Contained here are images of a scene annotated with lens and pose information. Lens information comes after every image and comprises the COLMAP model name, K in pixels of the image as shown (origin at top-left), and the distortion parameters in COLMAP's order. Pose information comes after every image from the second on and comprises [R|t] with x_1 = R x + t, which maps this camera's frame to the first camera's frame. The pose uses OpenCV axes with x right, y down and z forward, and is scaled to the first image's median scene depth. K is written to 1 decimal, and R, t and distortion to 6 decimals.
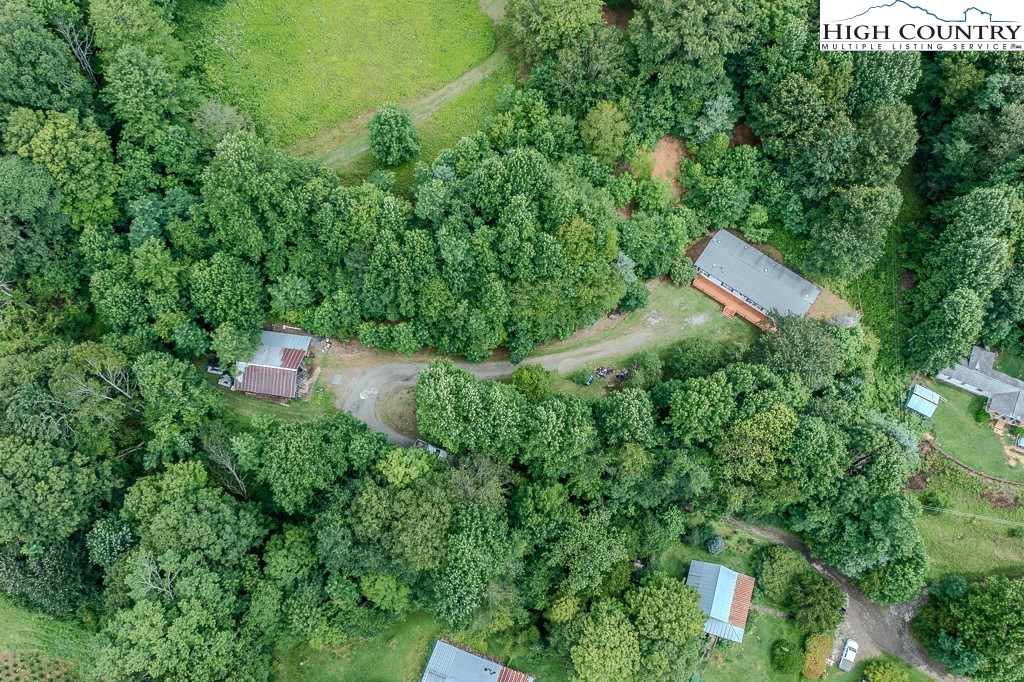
lens RADIAL K [[834.8, 0, 520.4], [0, 834.8, 353.2], [0, 0, 1]] dist [-0.010437, 0.000954]
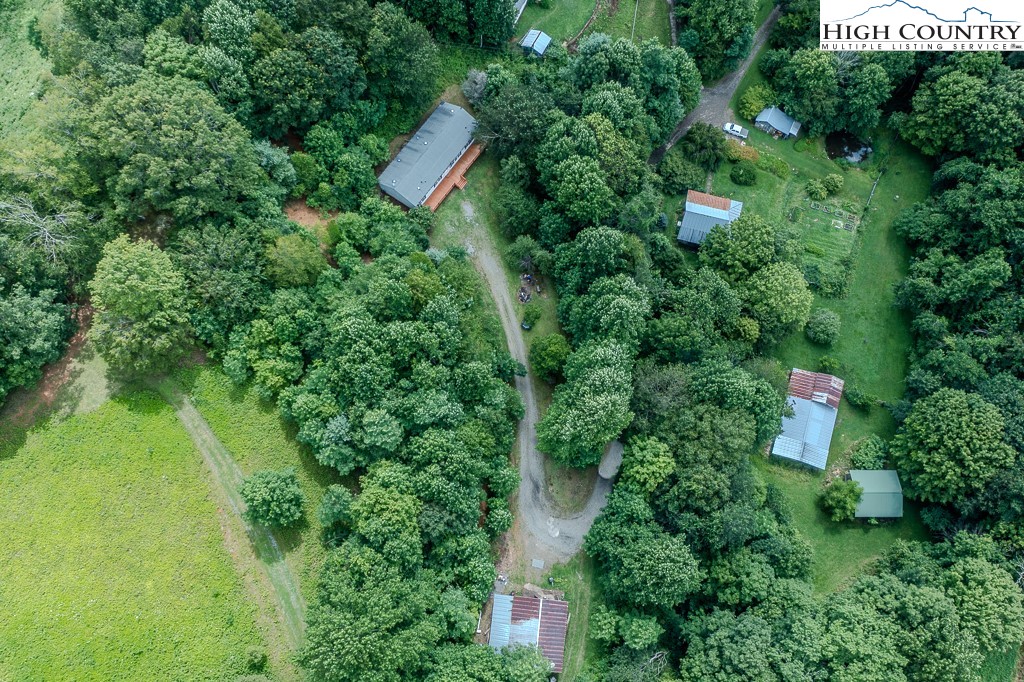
lens RADIAL K [[834.8, 0, 520.4], [0, 834.8, 353.2], [0, 0, 1]] dist [-0.010437, 0.000954]
pose [[-0.032293, -0.951381, 0.306319, -0.288152], [0.938443, 0.076599, 0.336835, -0.328709], [-0.343922, 0.298341, 0.890343, 0.110476]]
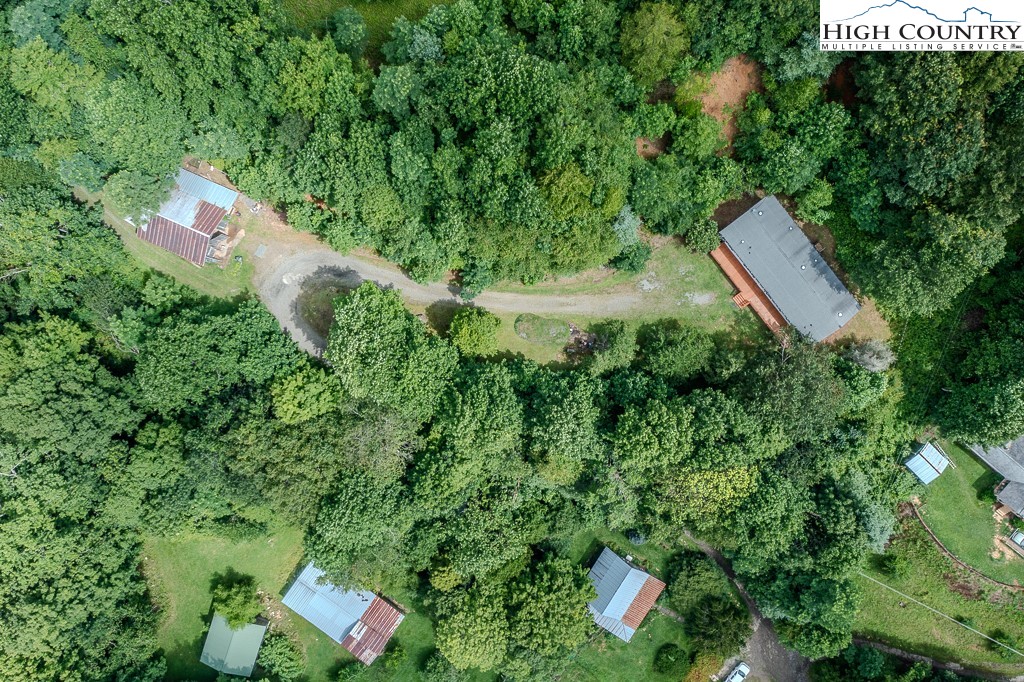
lens RADIAL K [[834.8, 0, 520.4], [0, 834.8, 353.2], [0, 0, 1]] dist [-0.010437, 0.000954]
pose [[0.962857, 0.269846, -0.009479, 0.068510], [-0.249280, 0.901867, 0.352839, -0.243216], [0.103761, -0.337370, 0.935636, 0.214583]]
